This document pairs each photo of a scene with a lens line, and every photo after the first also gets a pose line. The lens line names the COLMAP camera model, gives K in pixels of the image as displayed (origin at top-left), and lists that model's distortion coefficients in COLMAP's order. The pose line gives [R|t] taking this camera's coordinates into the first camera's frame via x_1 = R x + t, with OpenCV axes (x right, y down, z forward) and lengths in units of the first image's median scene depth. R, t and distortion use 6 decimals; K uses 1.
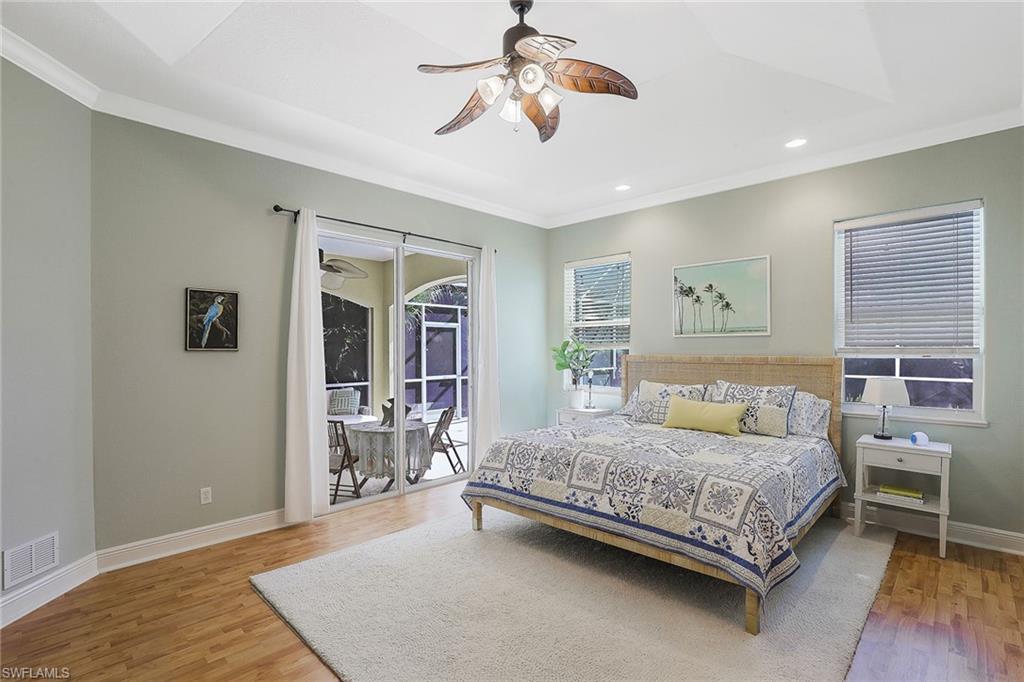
lens RADIAL K [[469.1, 0, 508.9], [0, 469.1, 349.6], [0, 0, 1]] dist [-0.038865, 0.007768]
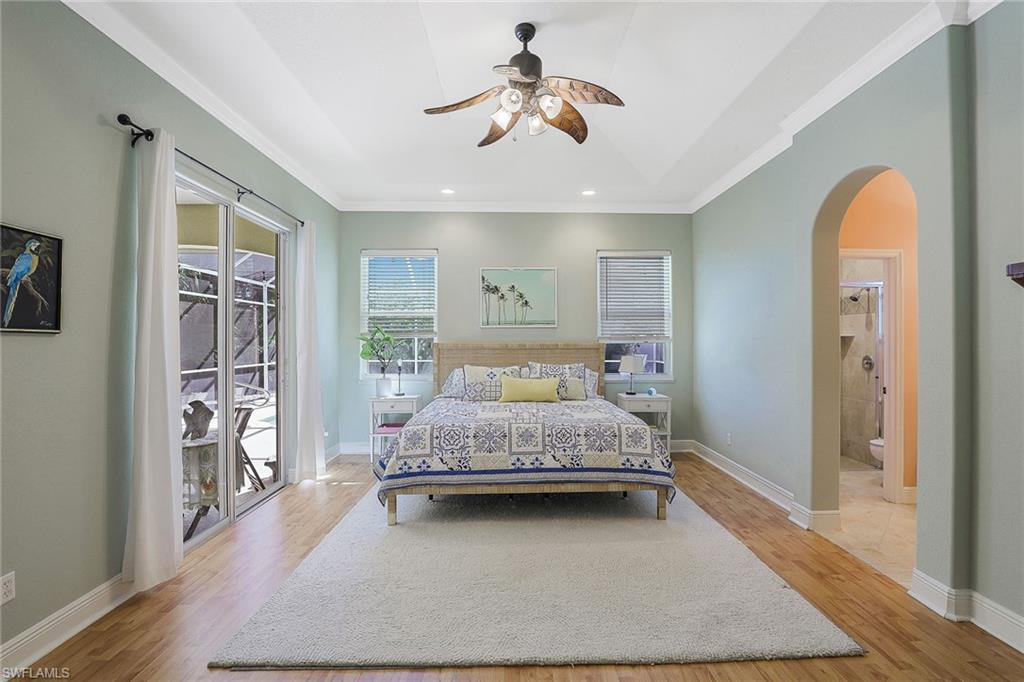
lens RADIAL K [[469.1, 0, 509.4], [0, 469.1, 335.0], [0, 0, 1]] dist [-0.038865, 0.007768]
pose [[0.707403, 0.009495, 0.706747, -0.594935], [0.003499, 0.999850, -0.016936, 0.016963], [-0.706802, 0.014454, 0.707264, 0.162759]]
